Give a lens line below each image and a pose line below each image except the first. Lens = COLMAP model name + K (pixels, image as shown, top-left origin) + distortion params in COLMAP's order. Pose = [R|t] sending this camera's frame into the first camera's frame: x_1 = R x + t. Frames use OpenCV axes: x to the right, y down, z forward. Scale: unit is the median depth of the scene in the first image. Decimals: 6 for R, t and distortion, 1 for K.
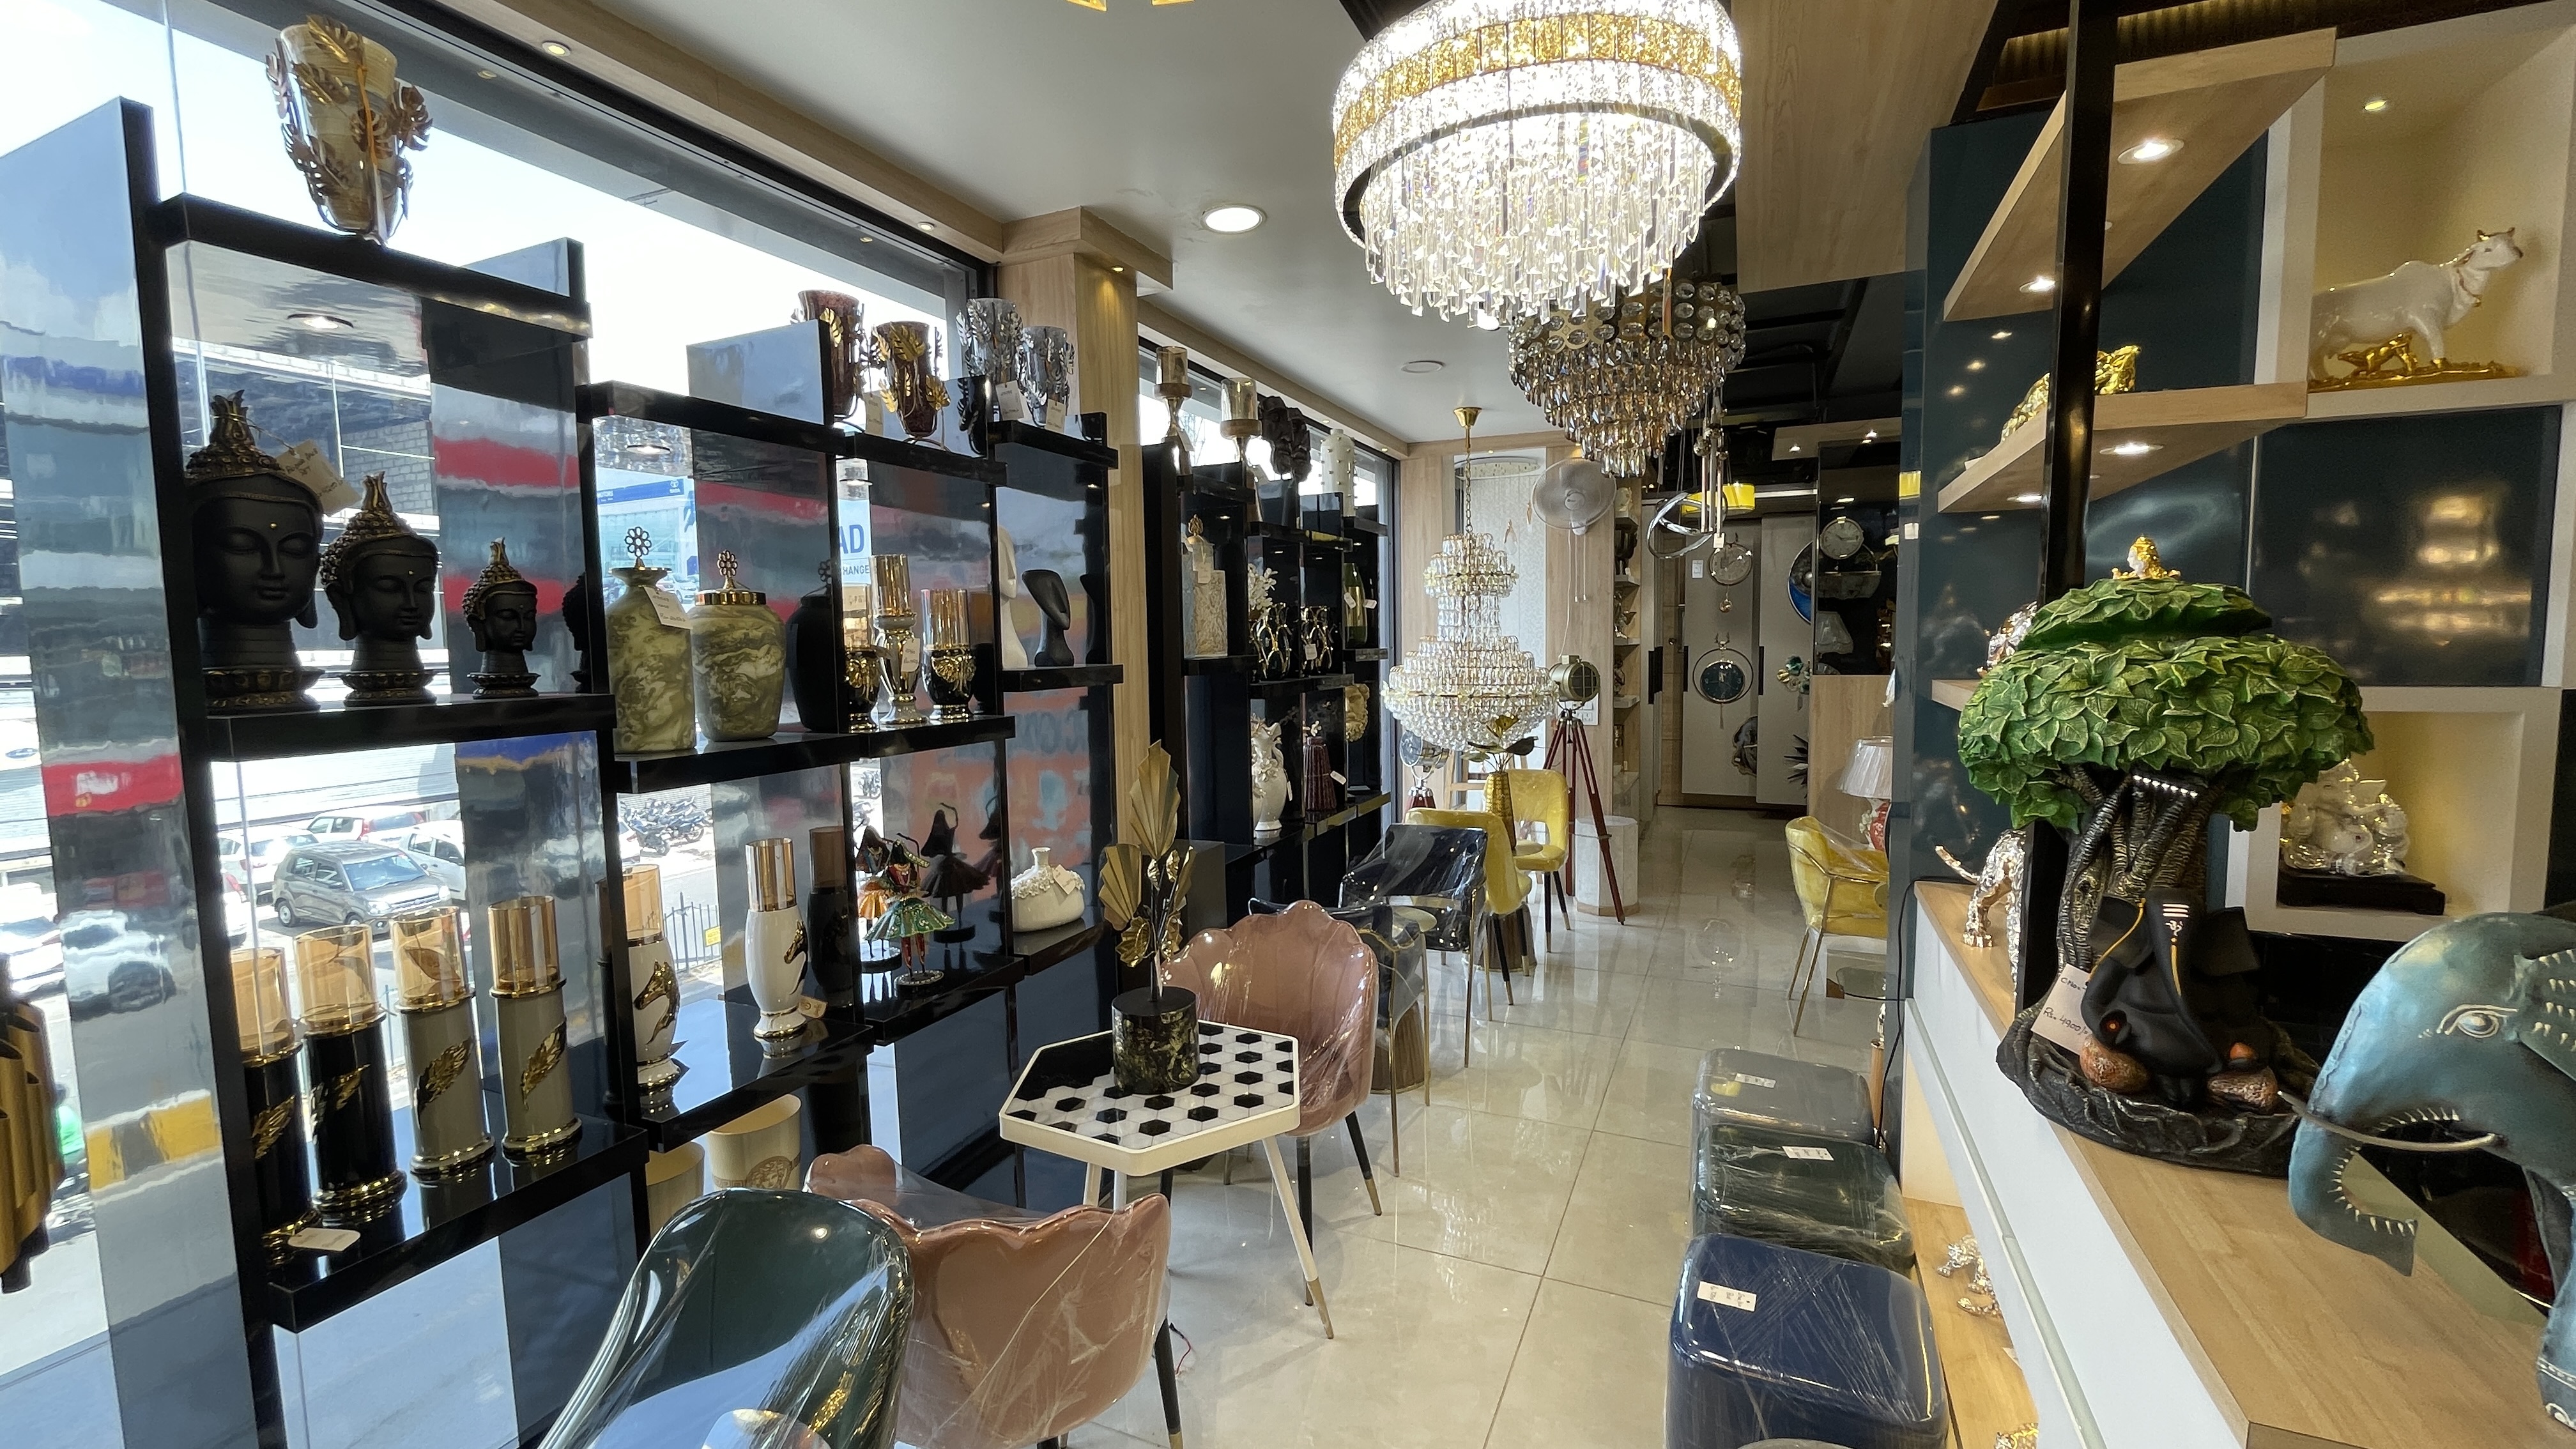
lens RADIAL K [[1044.9, 0, 1288.0], [0, 1044.9, 724.5], [0, 0, 1]] dist [0.000275, 0.000022]
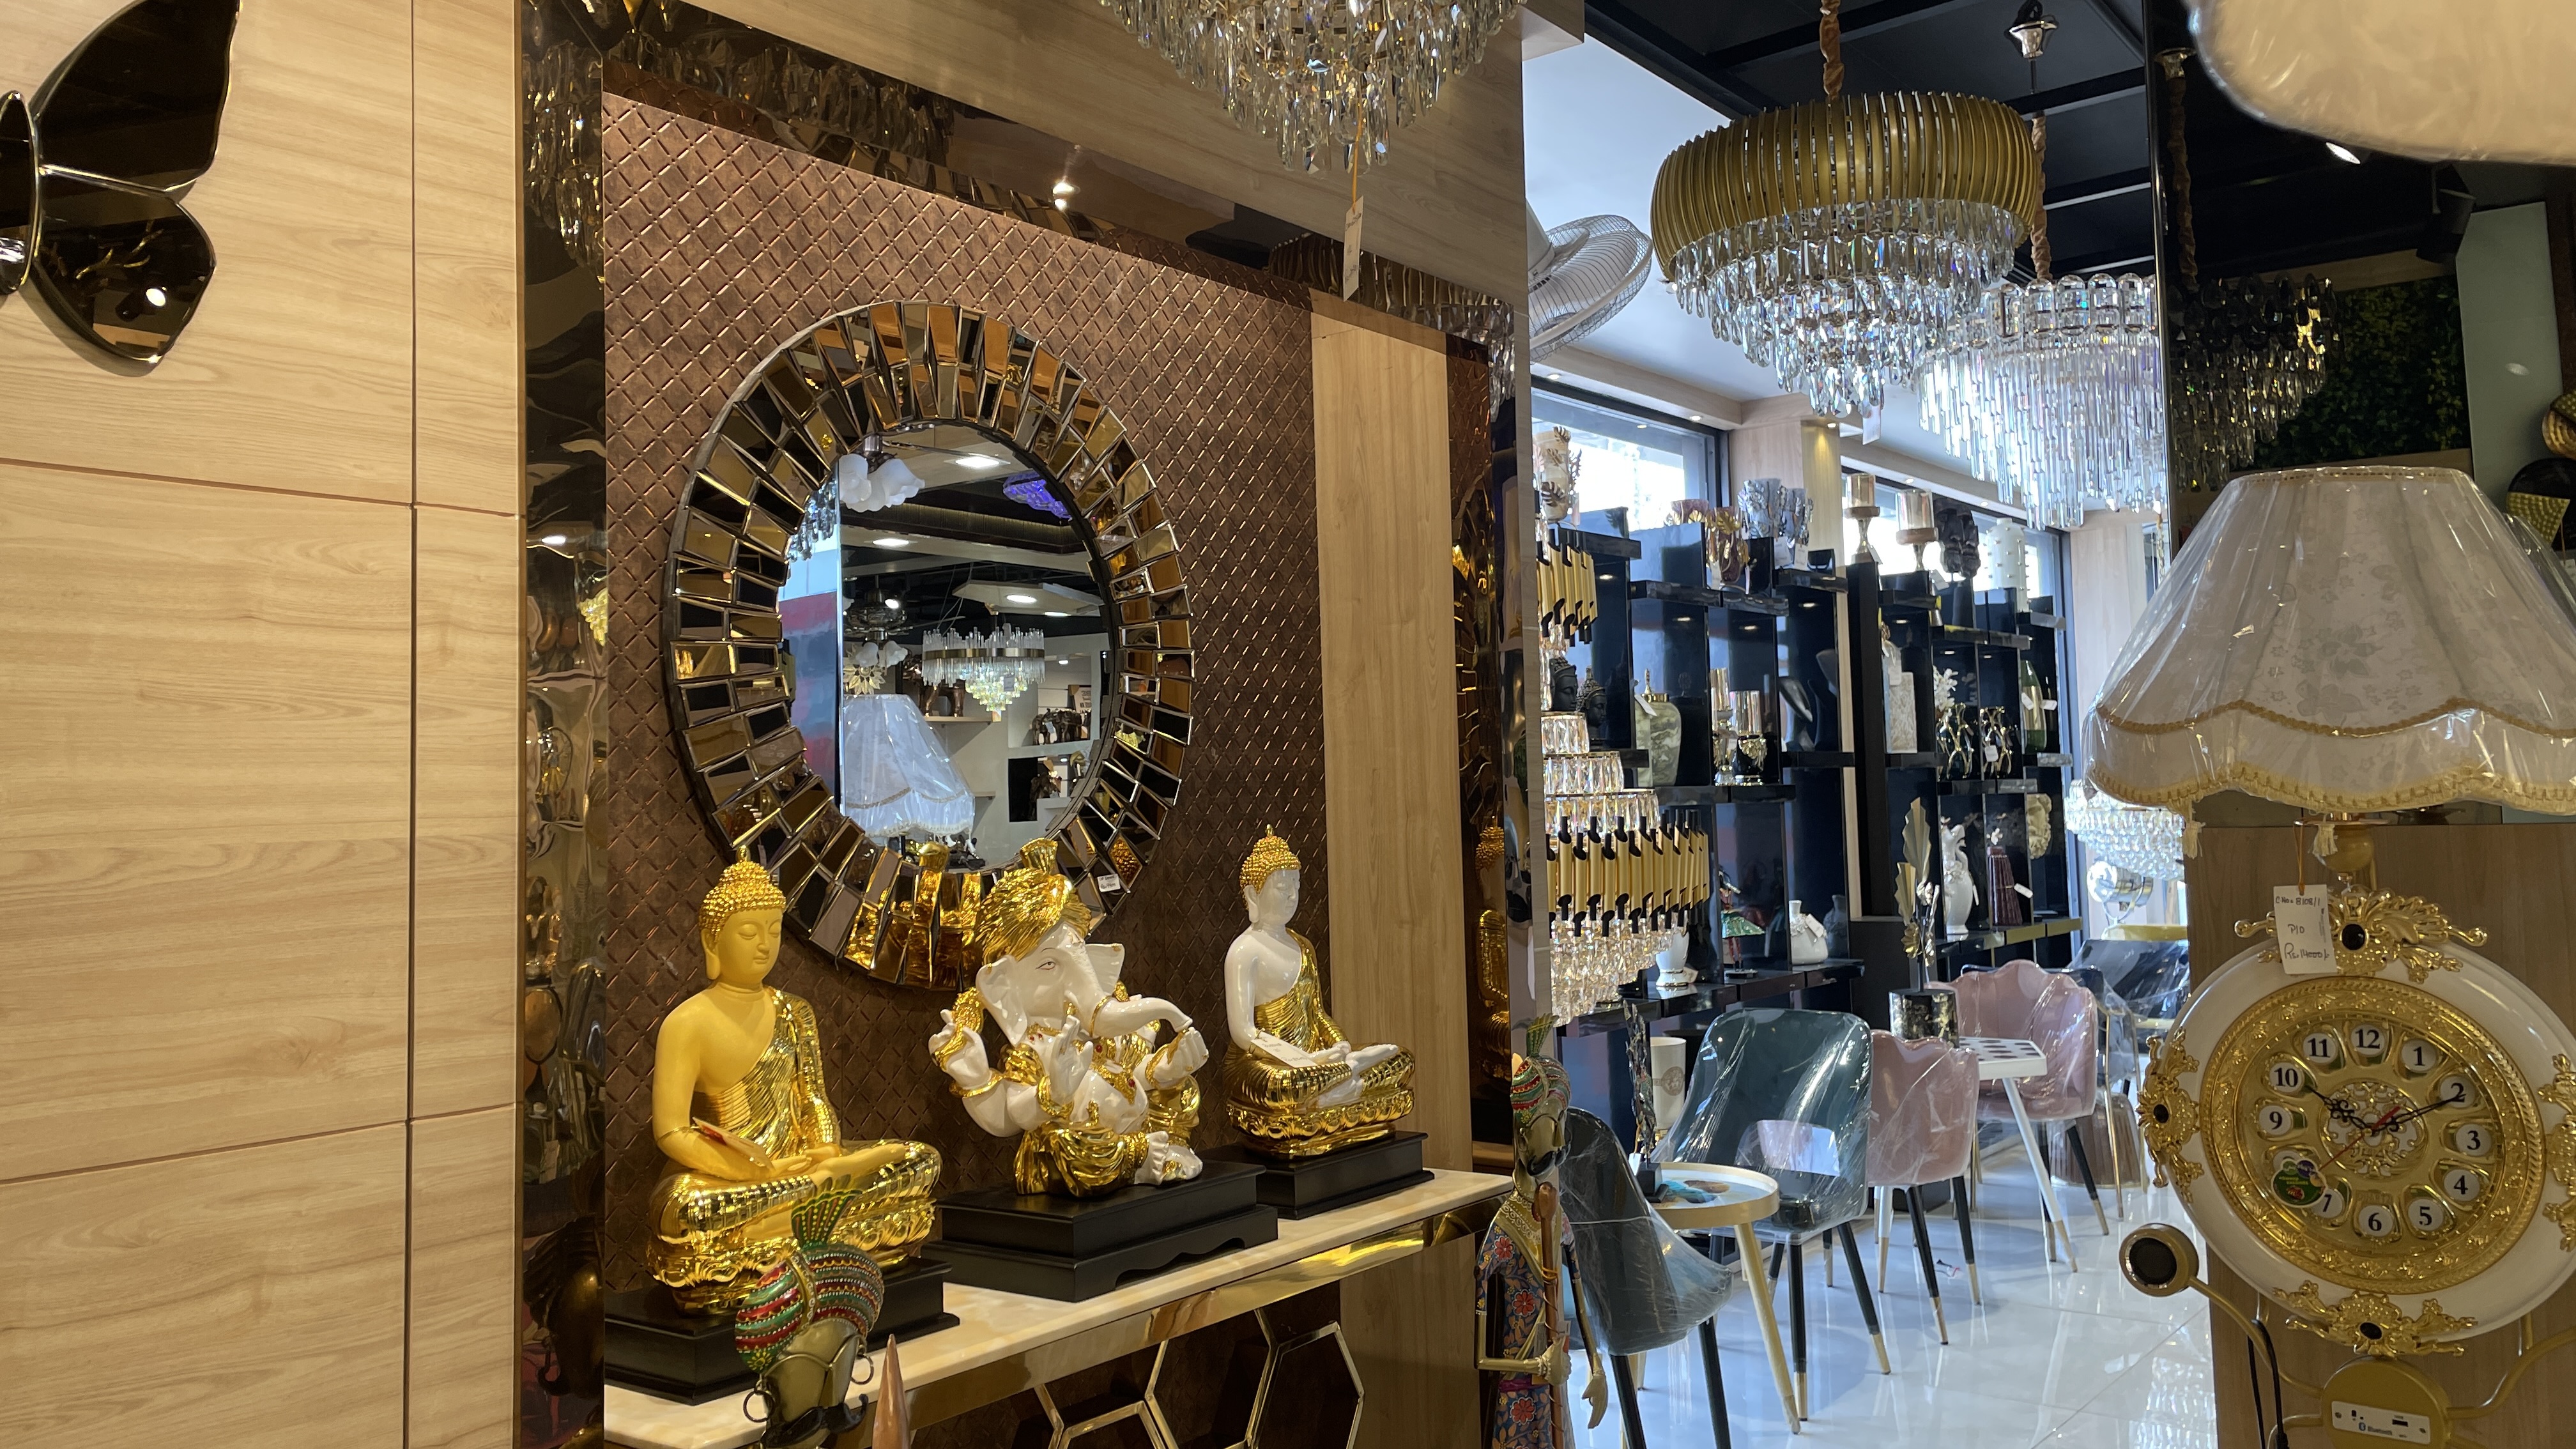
lens RADIAL K [[1720.0, 0, 1288.0], [0, 1720.0, 724.5], [0, 0, 1]] dist [0.000966, -0.000198]
pose [[0.953392, -0.019624, -0.301097, -0.124406], [-0.016016, 0.993185, -0.115443, 0.102027], [0.301310, 0.114885, 0.946580, -0.735463]]
